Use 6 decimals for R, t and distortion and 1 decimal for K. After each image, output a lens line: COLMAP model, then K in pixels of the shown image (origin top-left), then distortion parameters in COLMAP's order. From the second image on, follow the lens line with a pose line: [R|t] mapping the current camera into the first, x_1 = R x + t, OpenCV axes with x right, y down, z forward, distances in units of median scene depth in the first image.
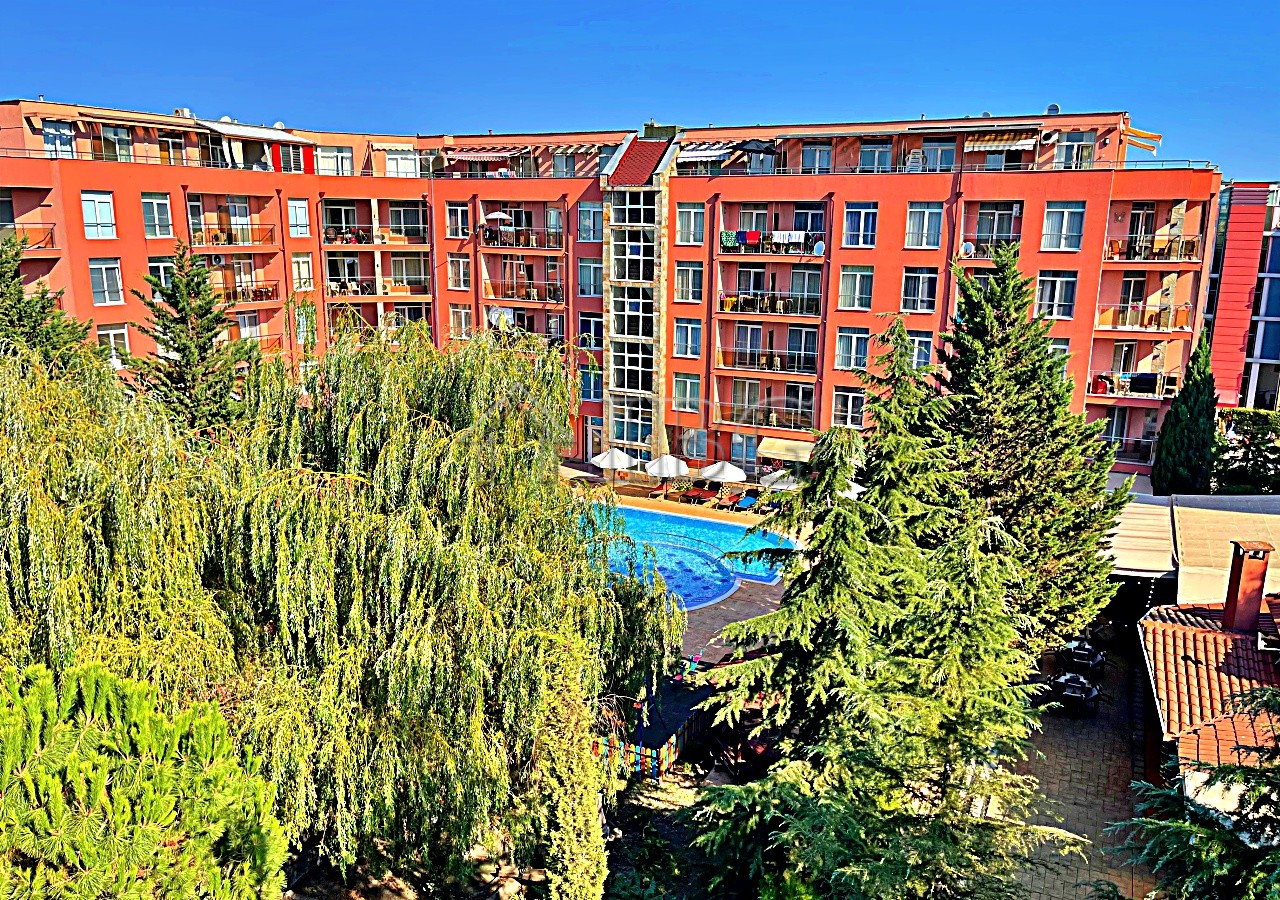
lens RADIAL K [[960.5, 0, 635.9], [0, 960.5, 447.7], [0, 0, 1]] dist [0.061096, -0.053550]
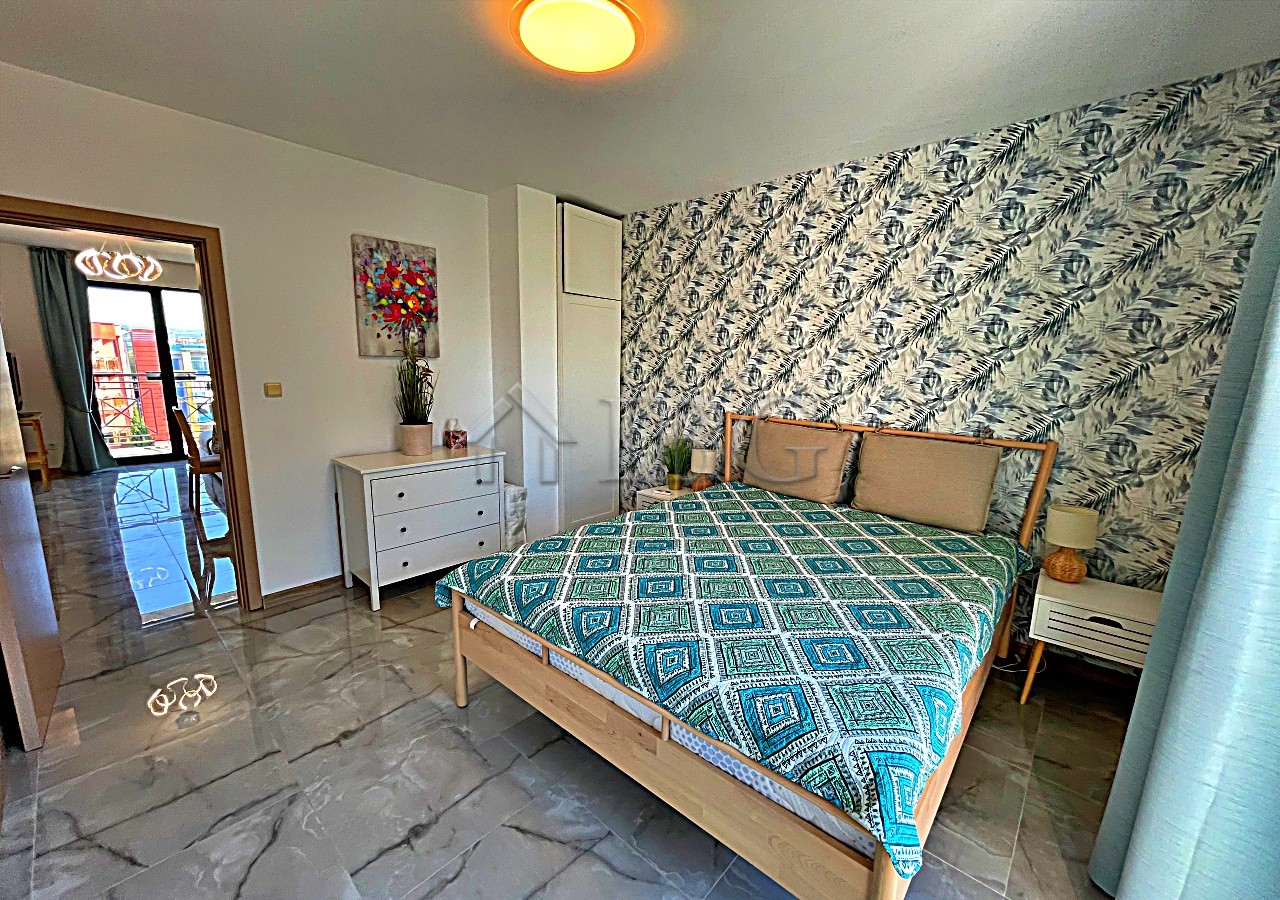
lens RADIAL K [[515.2, 0, 640.0], [0, 515.2, 450.0], [0, 0, 1]] dist [0.000831, -0.000464]
pose [[0.270374, -0.171435, 0.947369, -0.117292], [0.207330, 0.971298, 0.116595, 0.047054], [-0.940166, 0.164894, 0.298157, -0.210219]]
